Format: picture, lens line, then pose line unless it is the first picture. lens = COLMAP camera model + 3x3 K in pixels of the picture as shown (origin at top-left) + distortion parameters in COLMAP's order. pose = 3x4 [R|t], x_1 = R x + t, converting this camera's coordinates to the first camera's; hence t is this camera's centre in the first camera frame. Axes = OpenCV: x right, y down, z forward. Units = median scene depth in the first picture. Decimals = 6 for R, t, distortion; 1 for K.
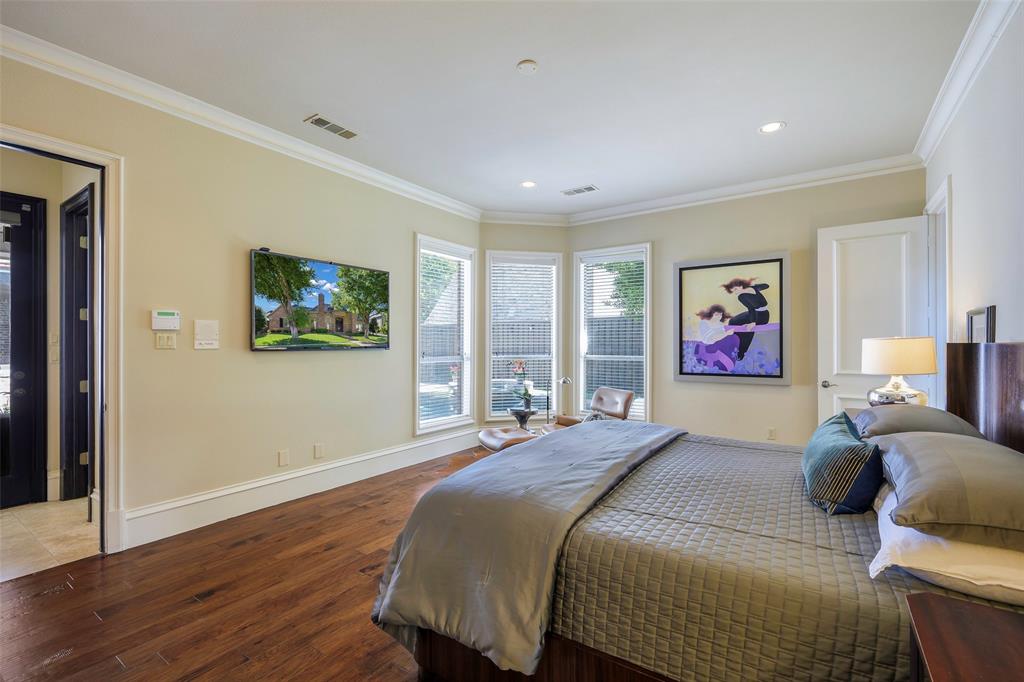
lens RADIAL K [[458.0, 0, 517.4], [0, 458.0, 349.0], [0, 0, 1]] dist [0.002010, -0.000615]
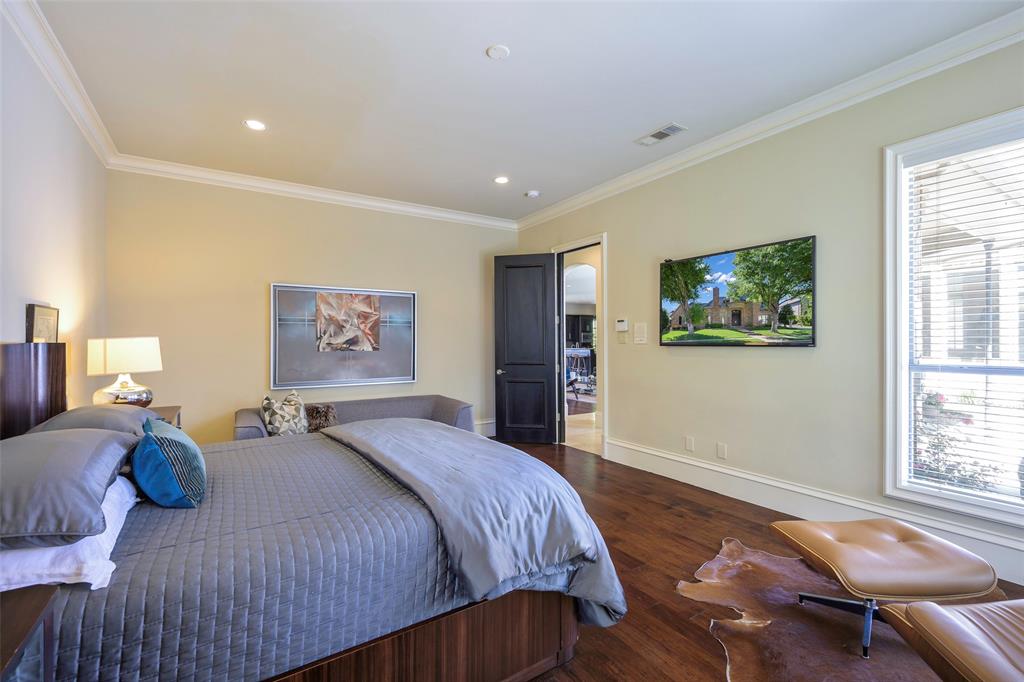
lens RADIAL K [[458.0, 0, 506.6], [0, 458.0, 342.8], [0, 0, 1]] dist [0.002010, -0.000615]
pose [[-0.419415, 0.008598, -0.907754, 0.623716], [-0.005772, 0.999910, 0.012138, -0.012955], [0.907776, 0.010330, -0.419327, 0.991427]]
